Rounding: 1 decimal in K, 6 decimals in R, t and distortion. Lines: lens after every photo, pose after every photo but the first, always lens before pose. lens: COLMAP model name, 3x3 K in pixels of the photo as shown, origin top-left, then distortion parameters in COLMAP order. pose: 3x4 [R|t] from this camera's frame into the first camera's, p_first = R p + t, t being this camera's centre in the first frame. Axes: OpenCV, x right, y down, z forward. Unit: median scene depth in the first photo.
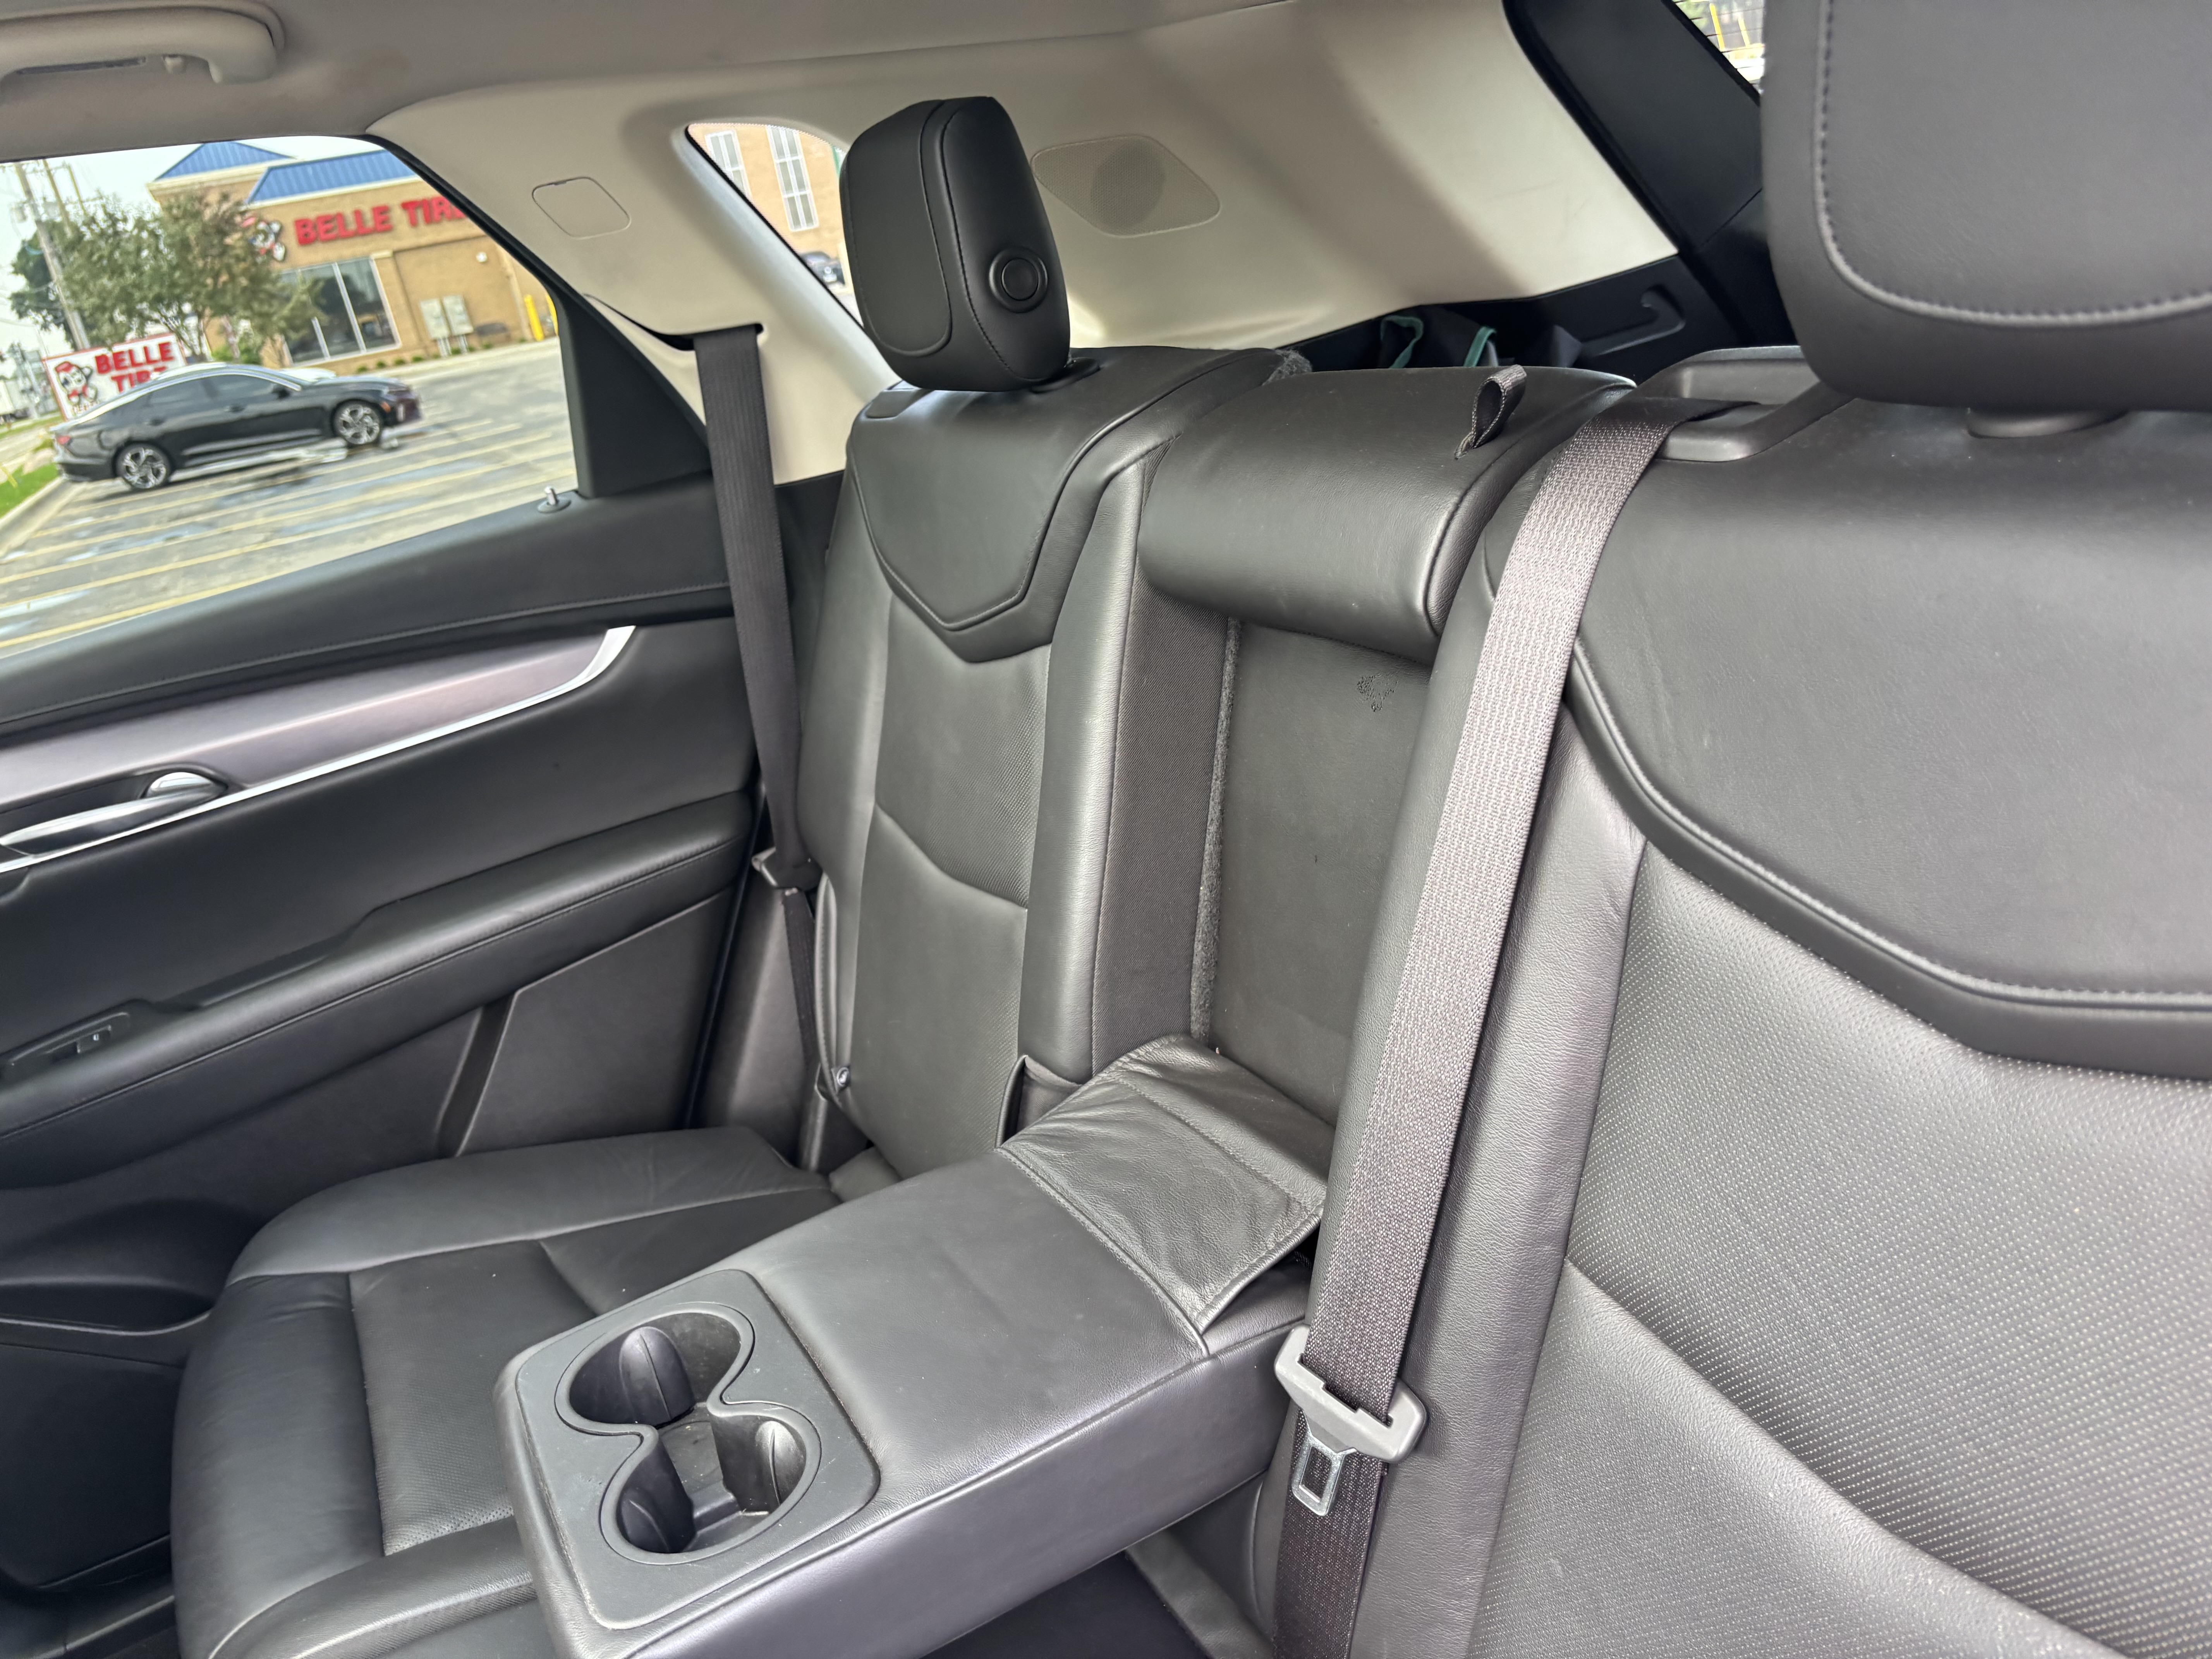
lens RADIAL K [[1698.1, 0, 1106.0], [0, 1698.1, 829.5], [0, 0, 1]] dist [0.010867, 0.006281]
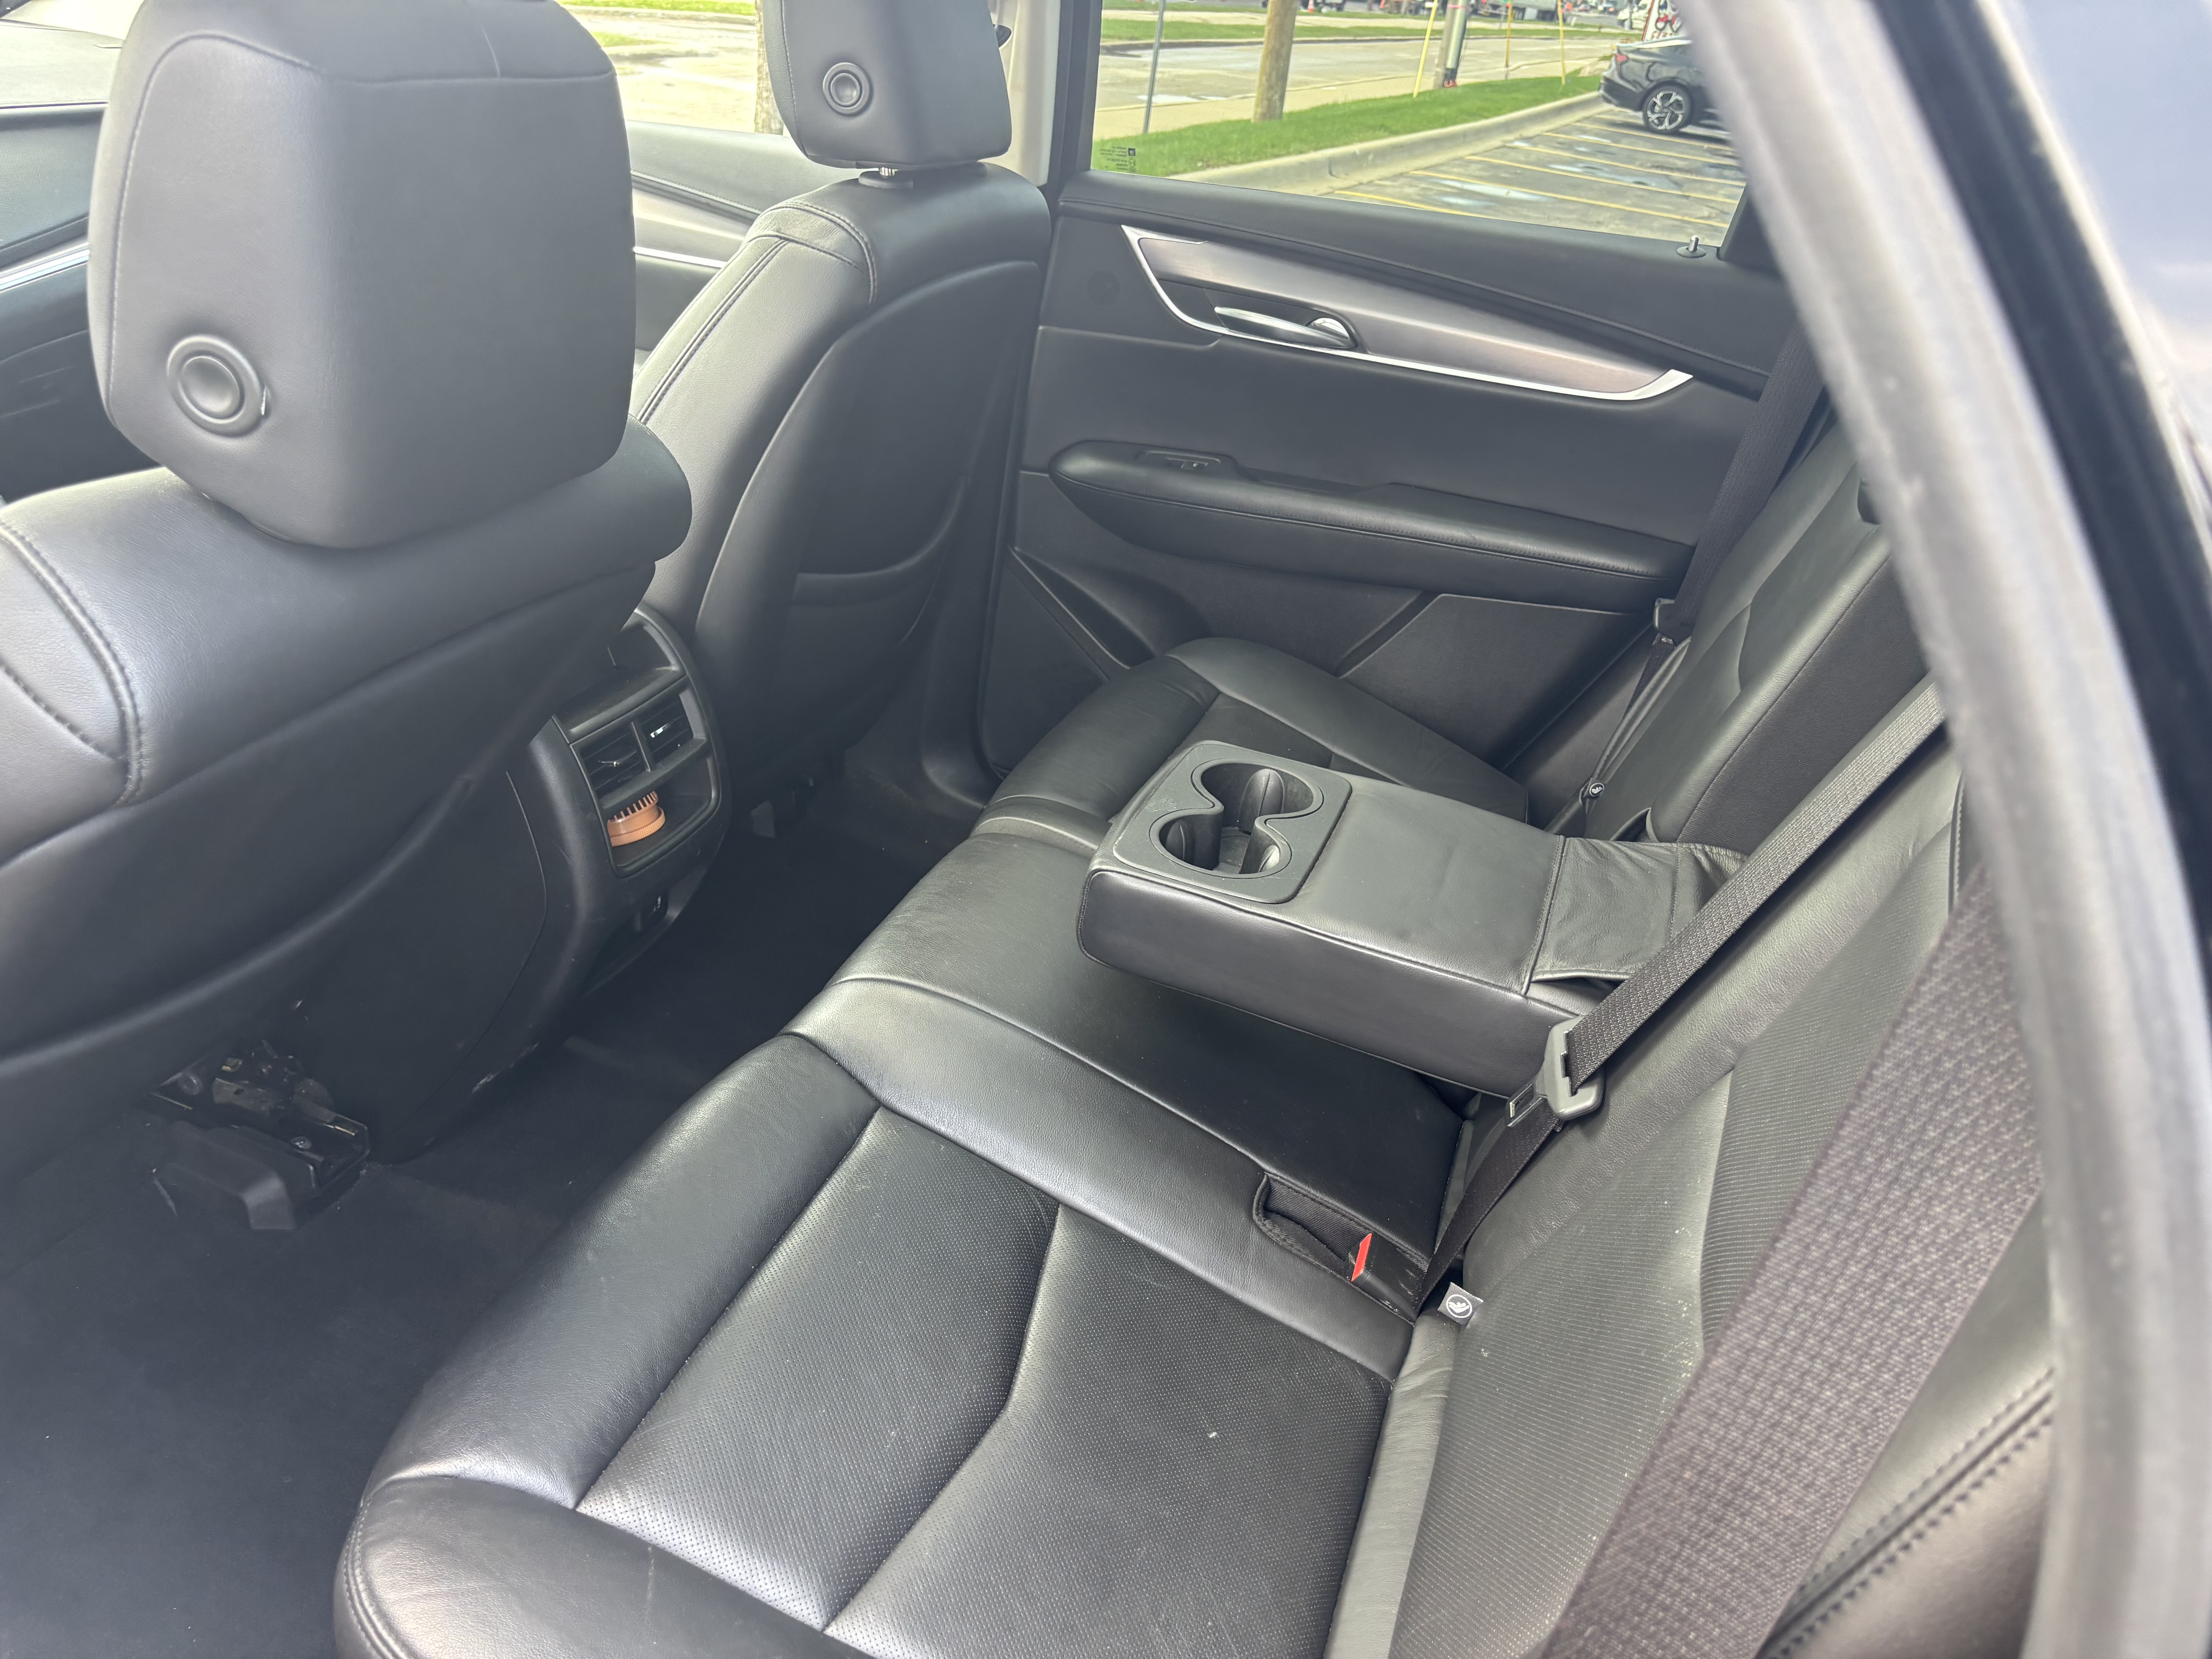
lens RADIAL K [[1698.1, 0, 1106.0], [0, 1698.1, 829.5], [0, 0, 1]] dist [0.010867, 0.006281]
pose [[0.632458, 0.578297, -0.515335, 0.252084], [-0.497038, 0.813253, 0.302610, -0.021177], [0.594096, 0.064753, 0.801784, -0.152526]]
